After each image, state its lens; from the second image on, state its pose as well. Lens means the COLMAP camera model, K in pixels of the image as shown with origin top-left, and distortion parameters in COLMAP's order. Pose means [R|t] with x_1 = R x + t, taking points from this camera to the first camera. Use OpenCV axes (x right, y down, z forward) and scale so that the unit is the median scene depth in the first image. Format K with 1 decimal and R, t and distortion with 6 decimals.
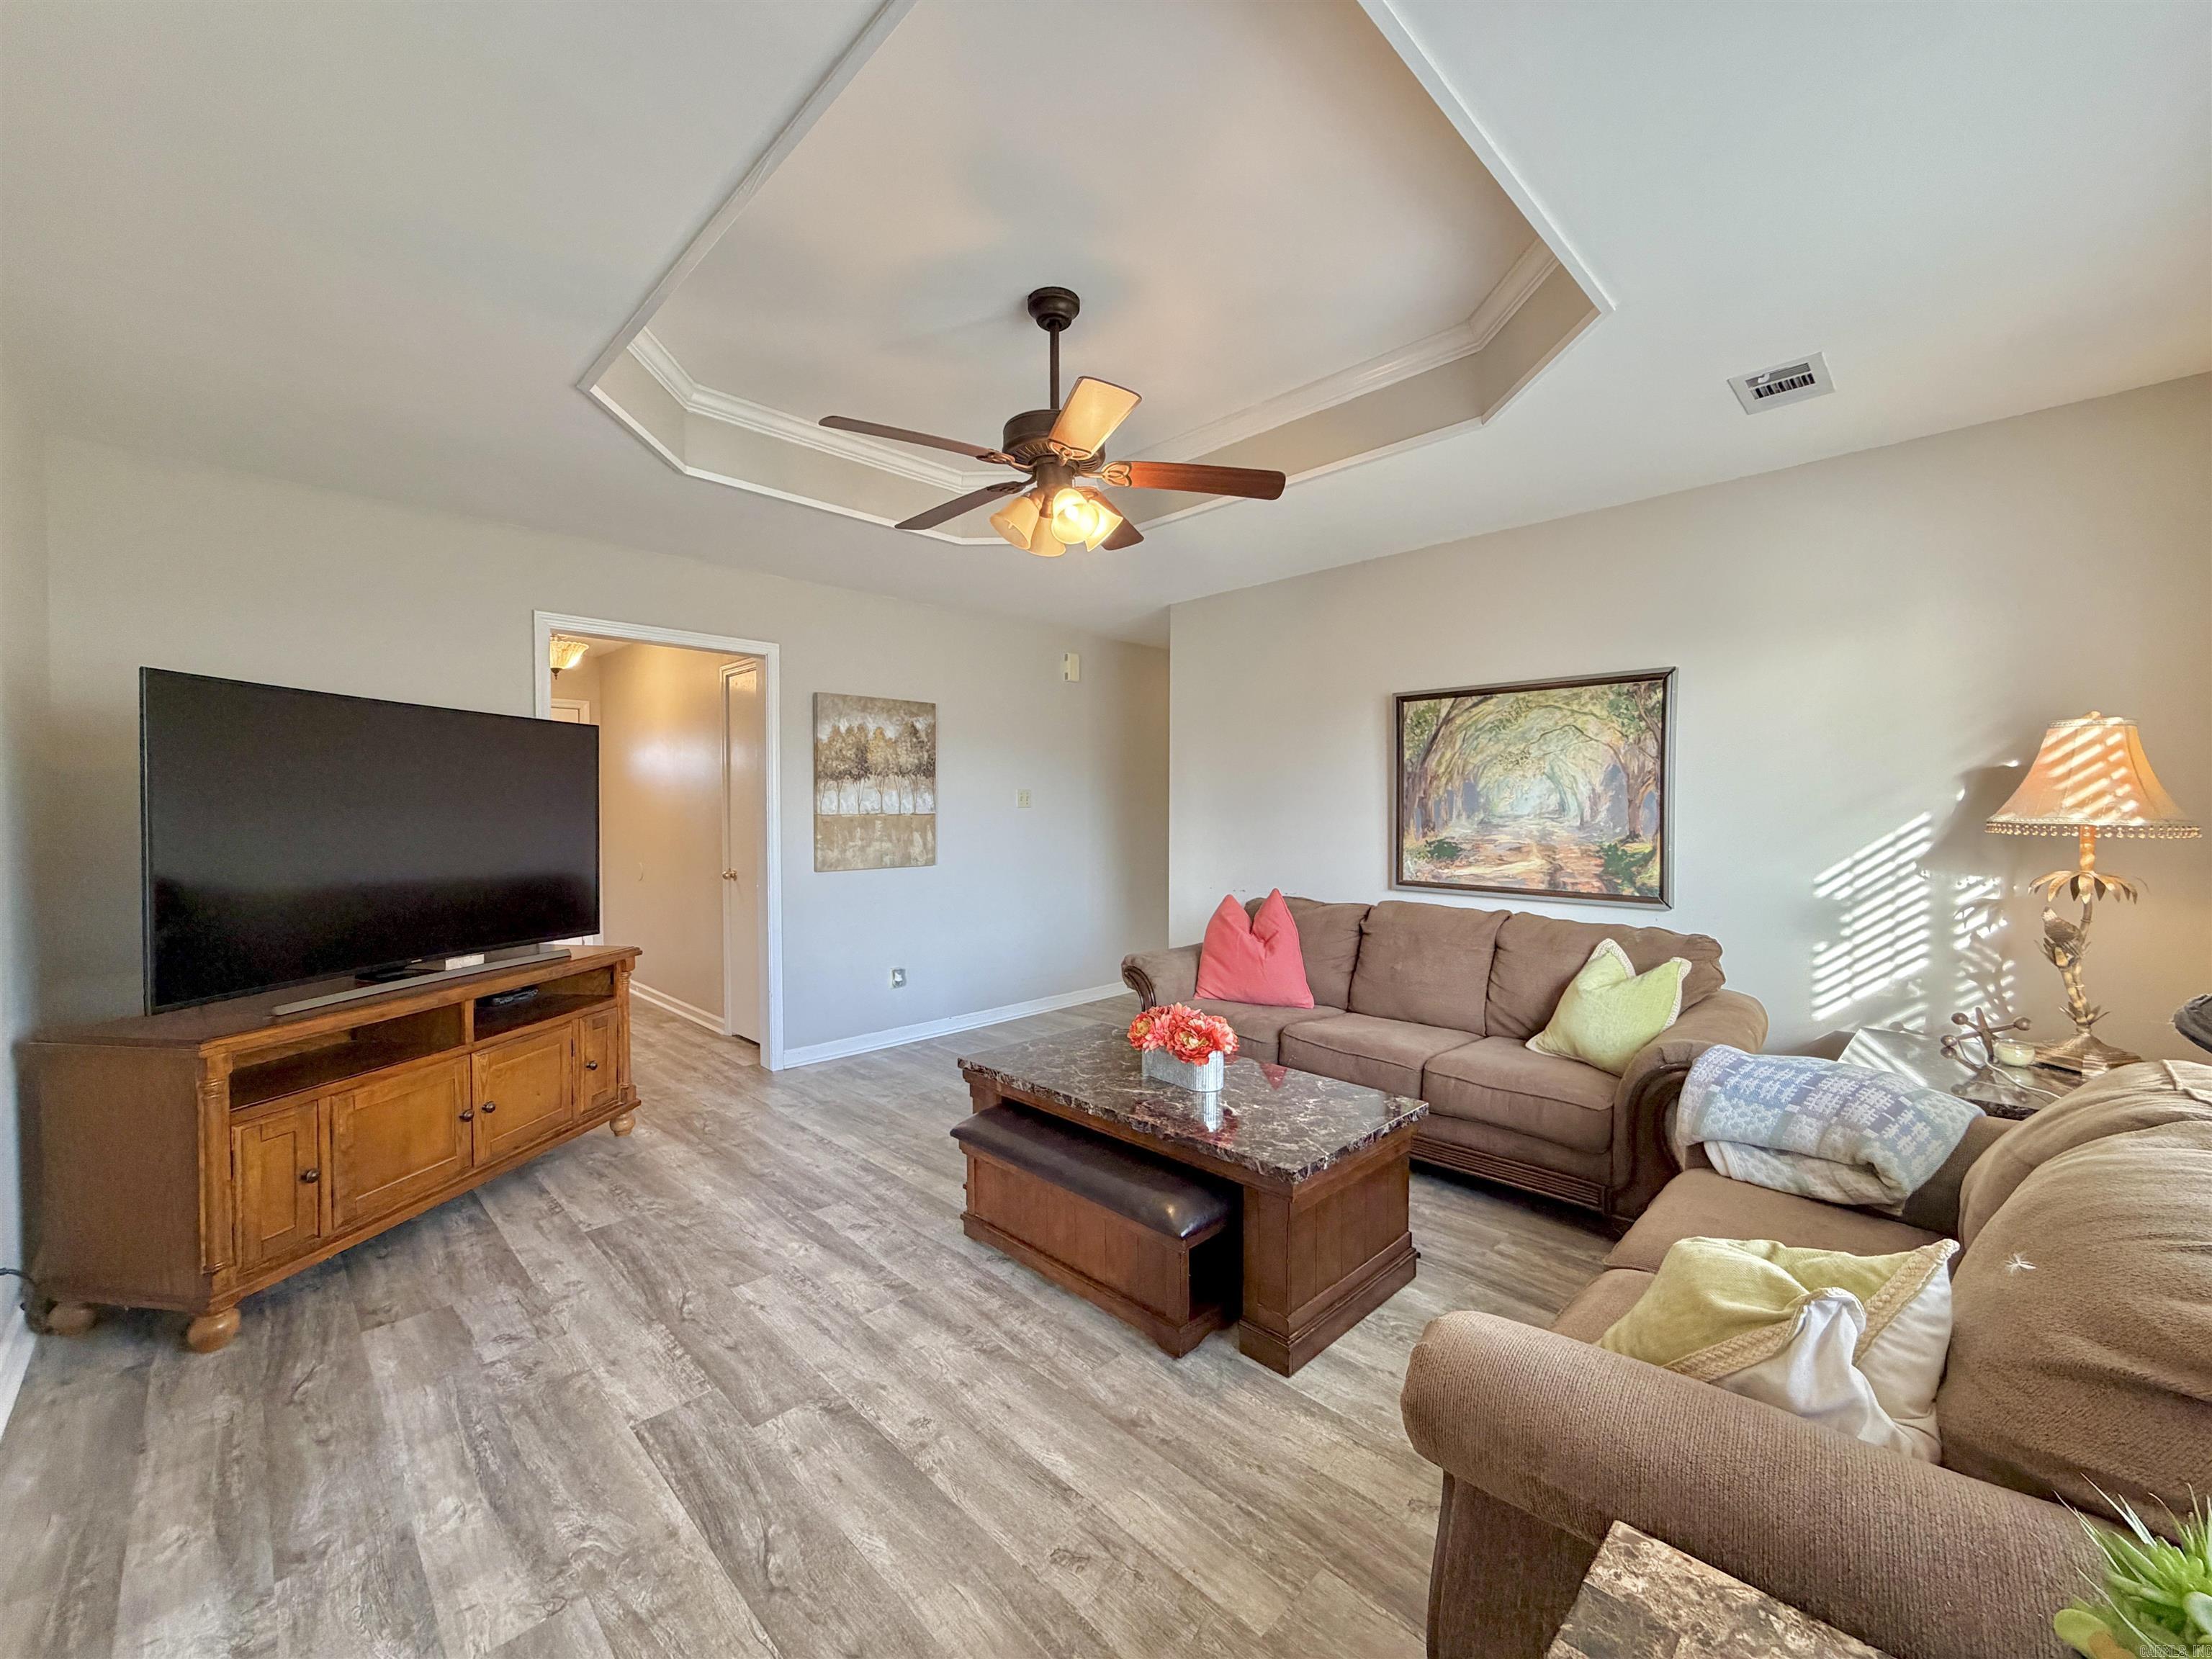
lens RADIAL K [[880.1, 0, 1100.2], [0, 880.1, 830.2], [0, 0, 1]] dist [-0.000981, 0.000019]
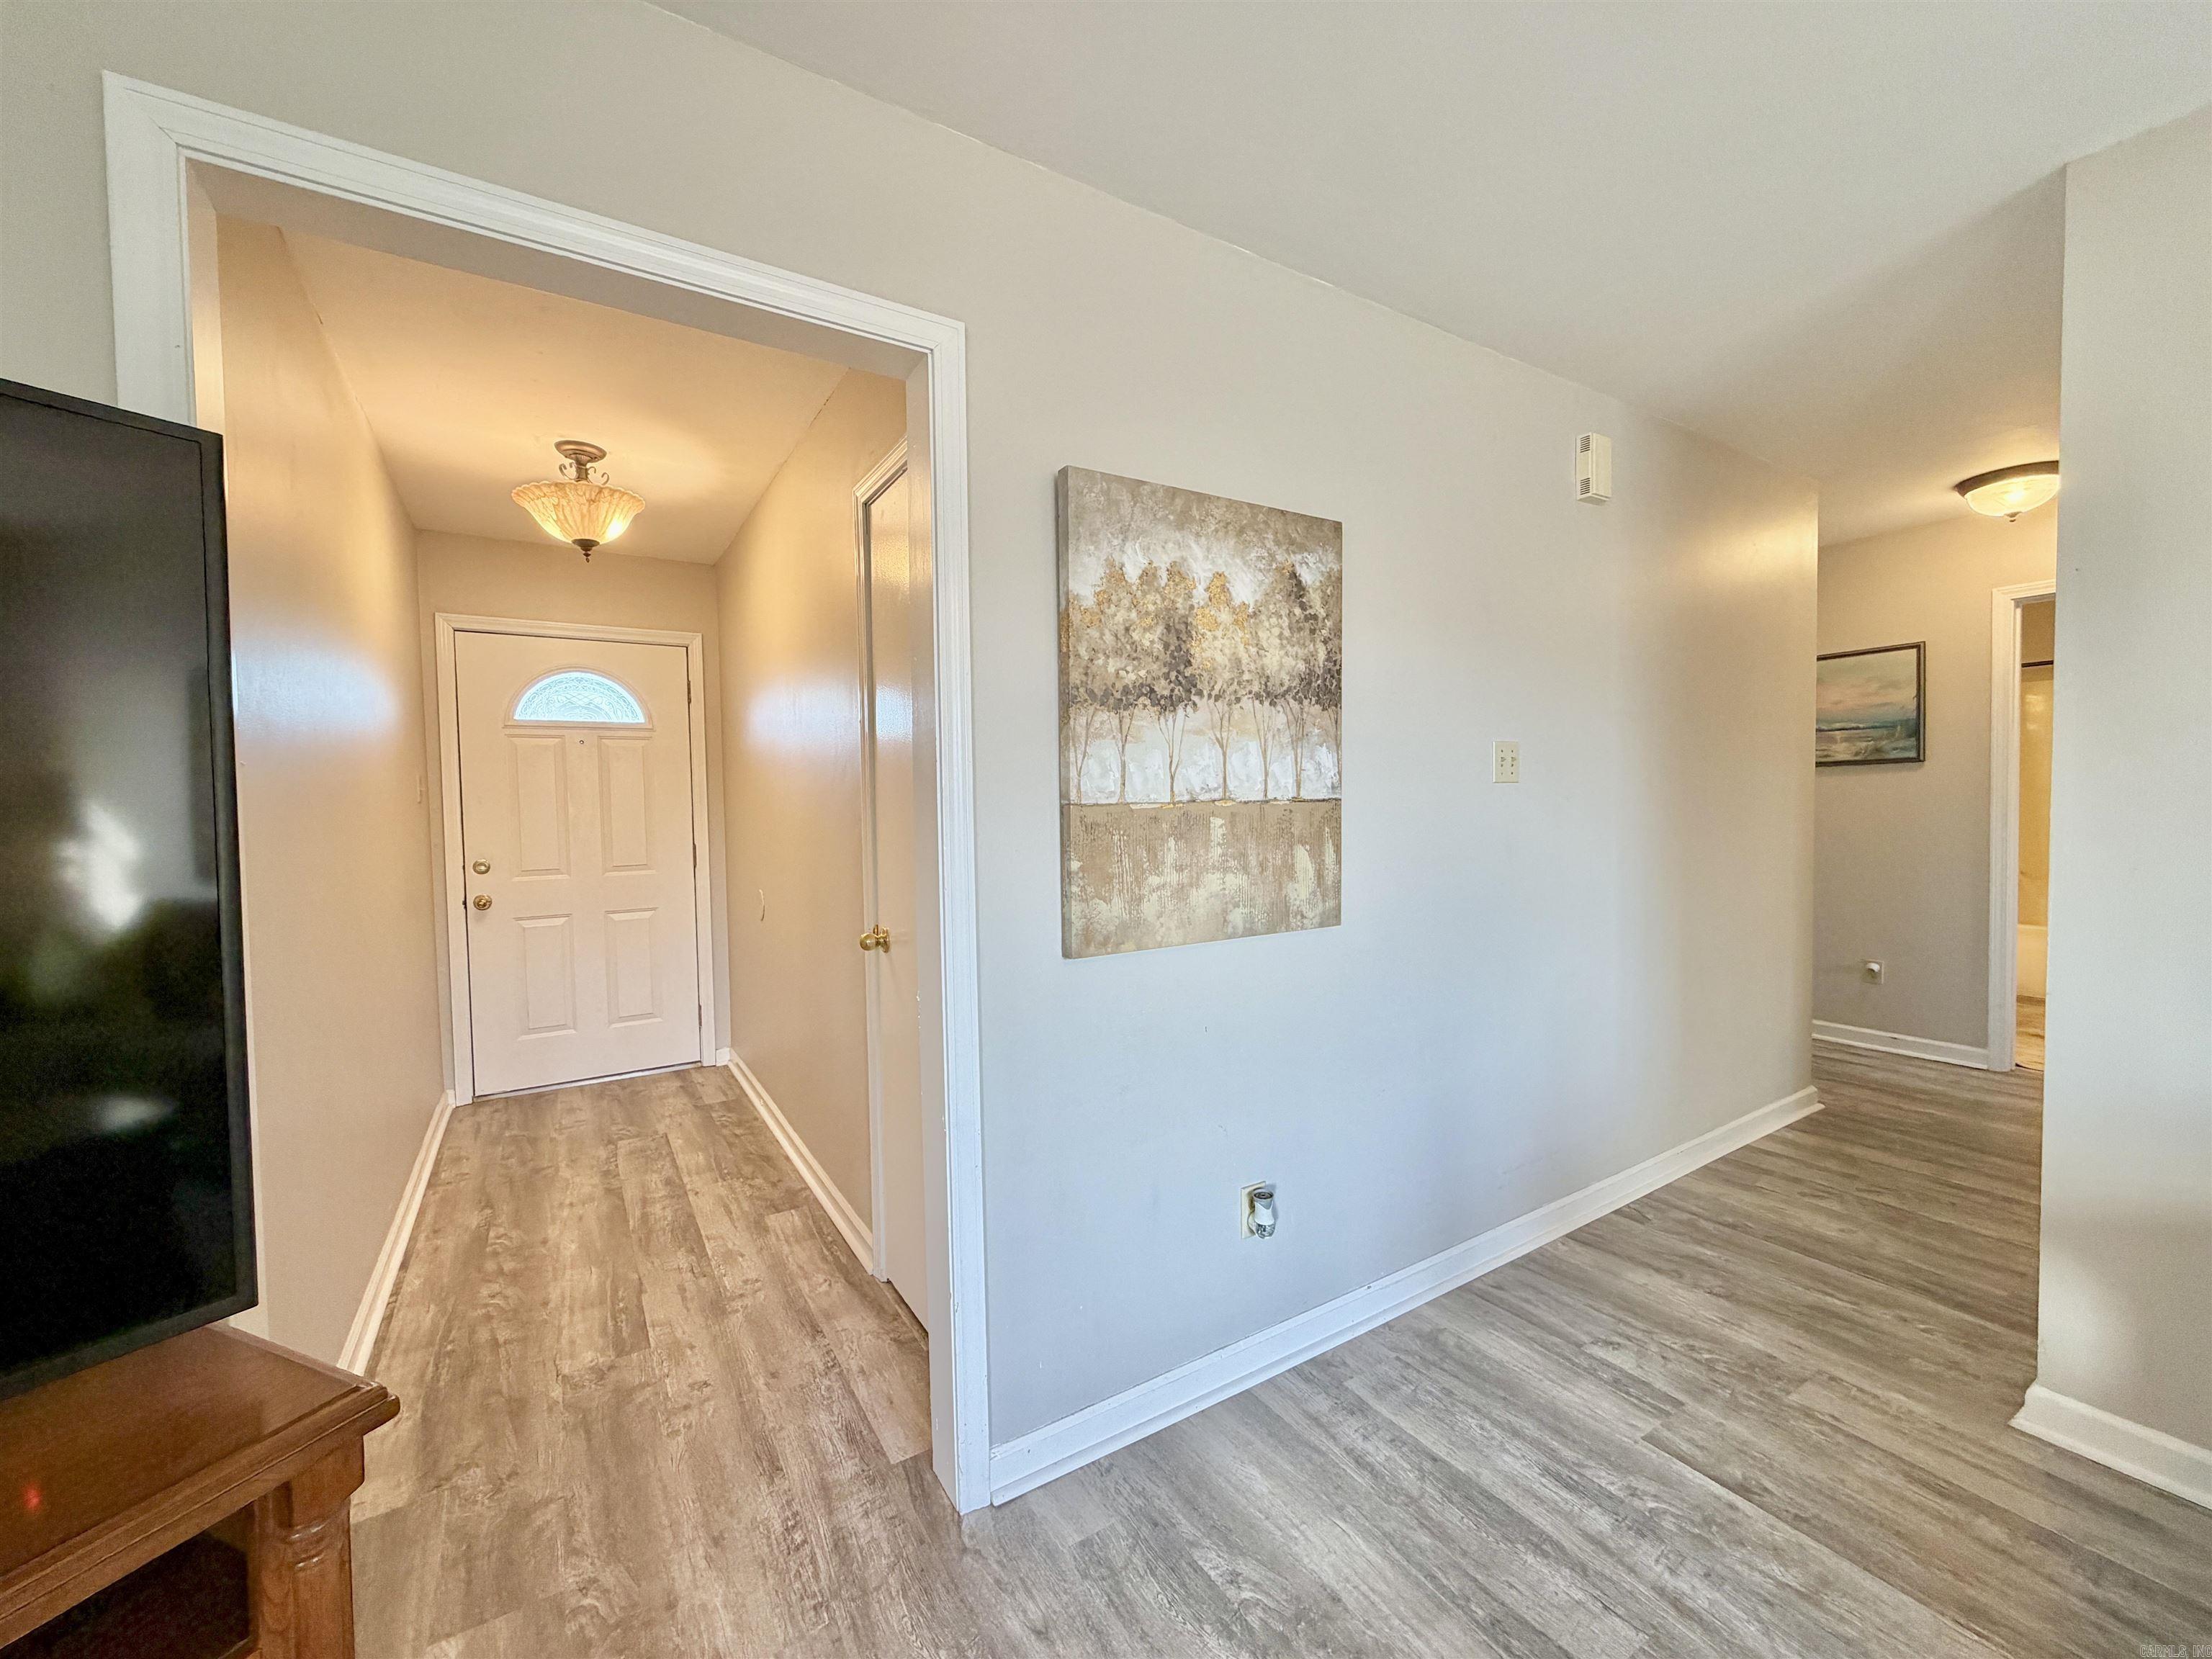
lens RADIAL K [[880.1, 0, 1100.2], [0, 880.1, 830.2], [0, 0, 1]] dist [-0.000981, 0.000019]
pose [[0.973943, -0.007161, -0.226679, -0.287925], [0.009843, 0.999894, 0.010703, -0.013724], [0.226578, -0.012656, 0.973911, 0.823183]]
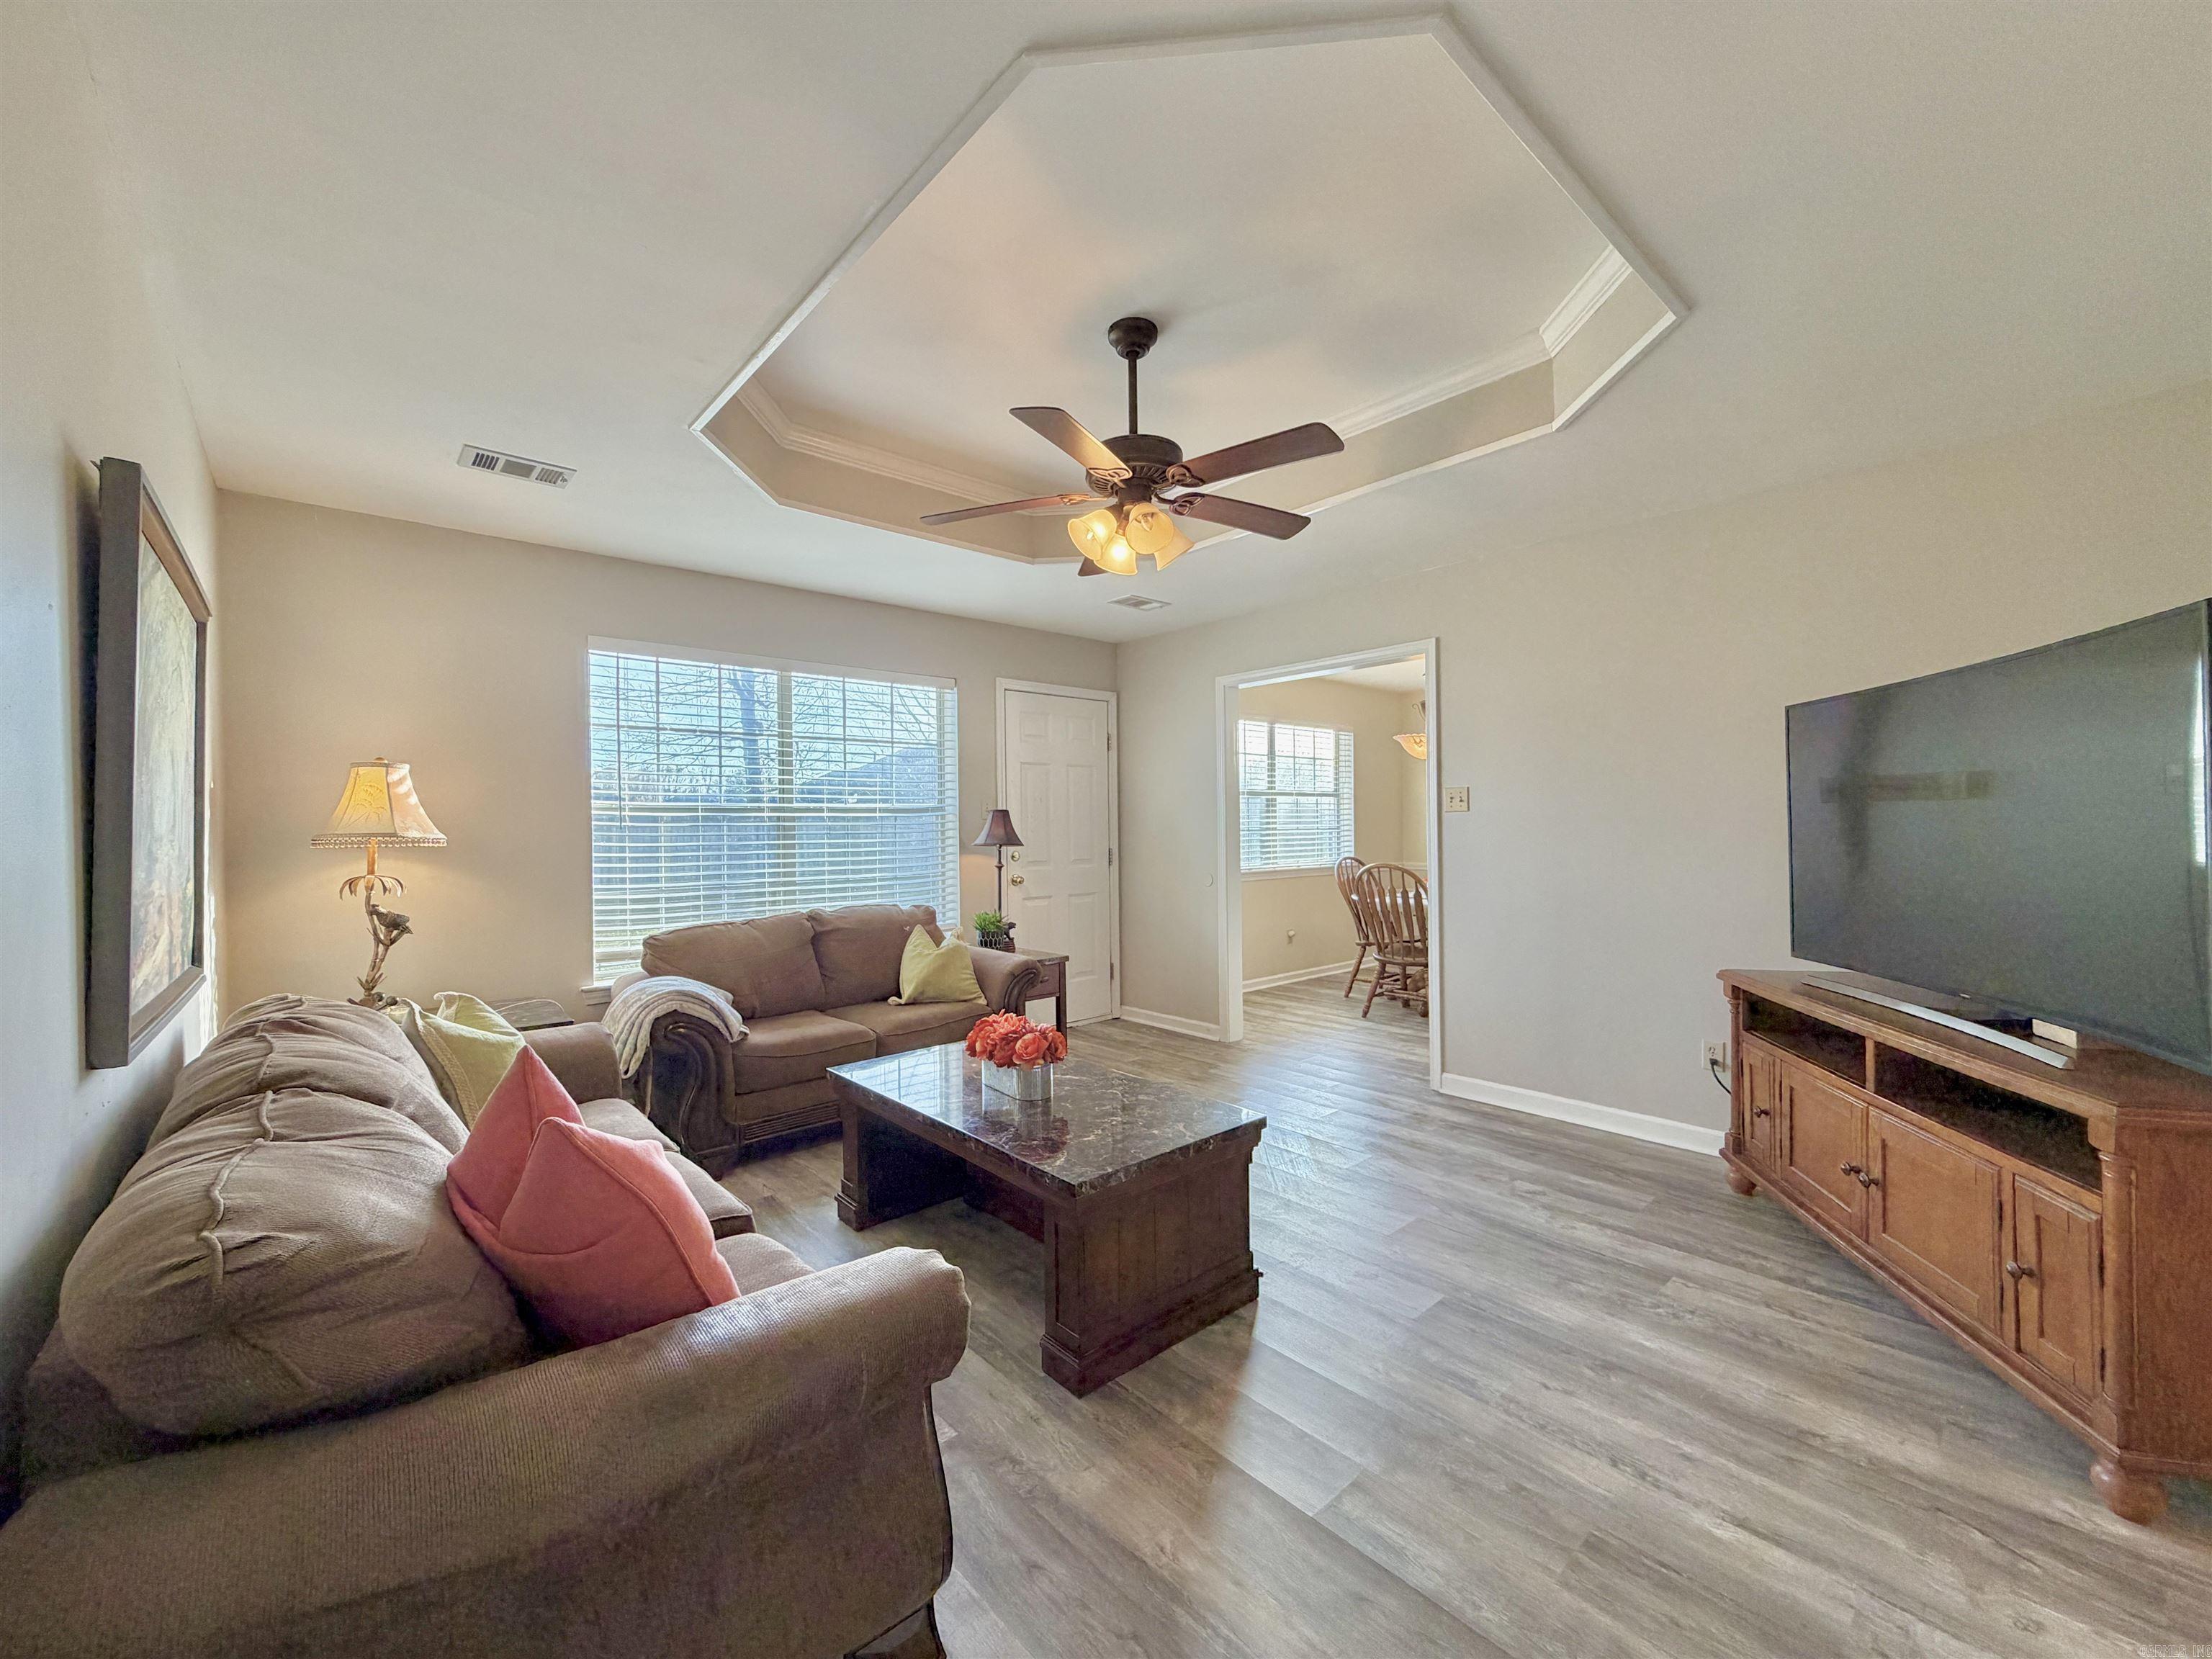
lens RADIAL K [[880.1, 0, 1100.2], [0, 880.1, 830.2], [0, 0, 1]] dist [-0.000981, 0.000019]
pose [[-0.998037, 0.014594, 0.060903, -0.048920], [0.016161, 0.999549, 0.025302, -0.024276], [-0.060506, 0.026237, -0.997823, 1.467428]]
